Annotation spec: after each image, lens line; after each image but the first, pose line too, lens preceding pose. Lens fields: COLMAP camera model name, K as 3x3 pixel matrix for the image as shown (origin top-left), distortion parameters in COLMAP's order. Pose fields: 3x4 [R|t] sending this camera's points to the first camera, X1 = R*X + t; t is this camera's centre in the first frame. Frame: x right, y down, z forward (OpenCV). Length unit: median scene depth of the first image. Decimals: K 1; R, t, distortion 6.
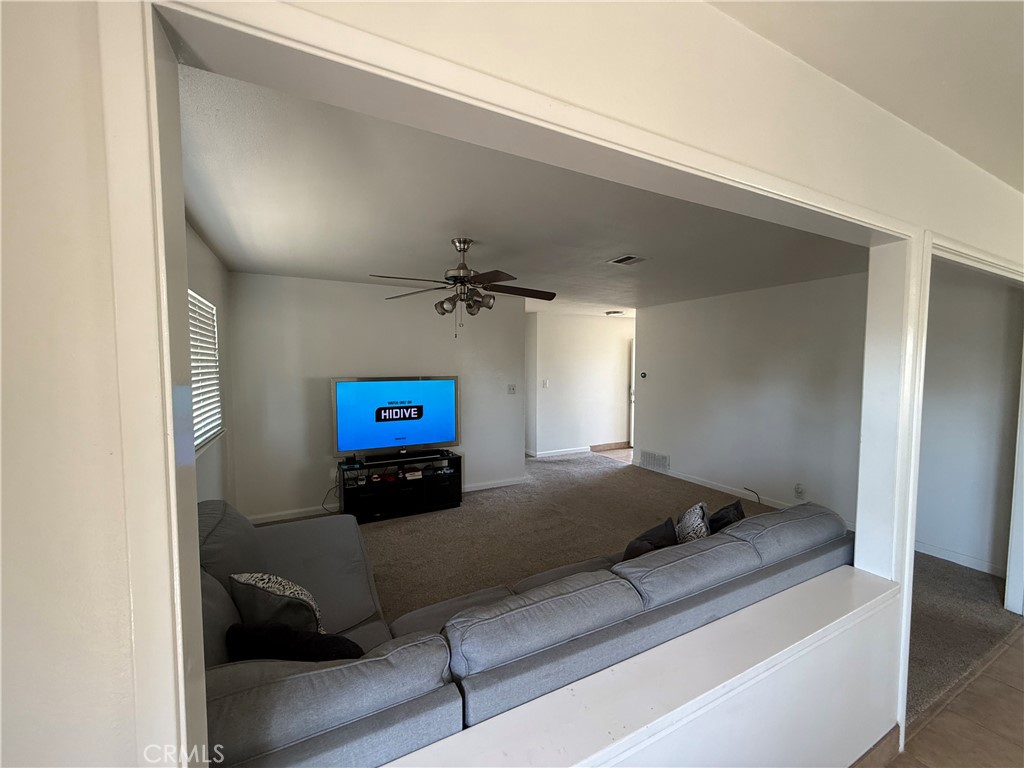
lens RADIAL K [[416.0, 0, 507.2], [0, 416.0, 386.7], [0, 0, 1]] dist [-0.000219, 0.001598]
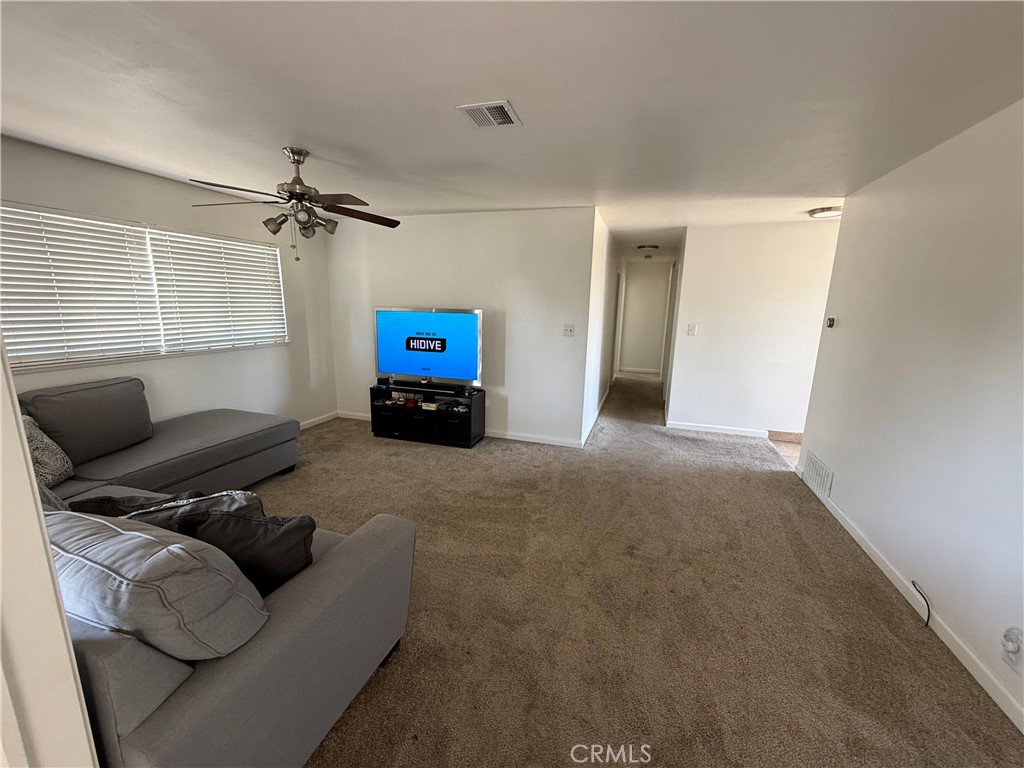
lens RADIAL K [[416.0, 0, 508.2], [0, 416.0, 389.6], [0, 0, 1]] dist [-0.000219, 0.001598]
pose [[0.690642, 0.164408, -0.704261, 0.610522], [-0.059694, 0.983453, 0.171045, -0.013487], [0.720729, -0.076091, 0.689029, 0.427669]]
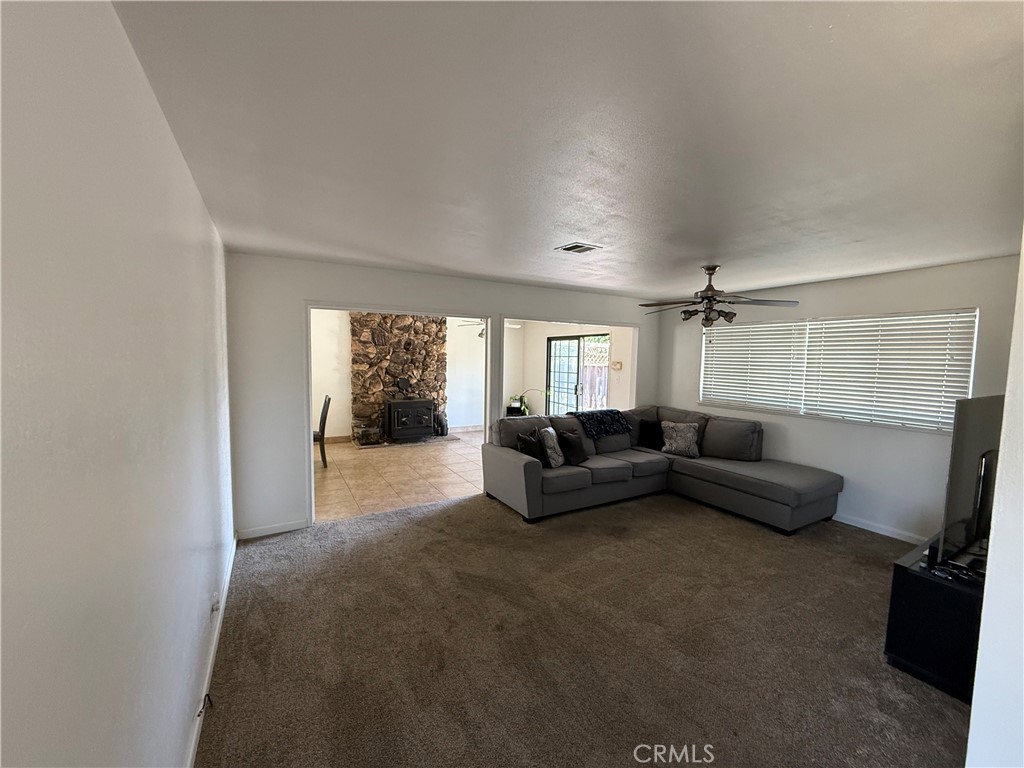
lens RADIAL K [[416.0, 0, 511.0], [0, 416.0, 386.1], [0, 0, 1]] dist [-0.000219, 0.001598]
pose [[-0.999357, -0.014029, -0.033009, 0.355231], [-0.018033, 0.992079, 0.124318, -0.087127], [0.031004, 0.124833, -0.991693, 1.458976]]
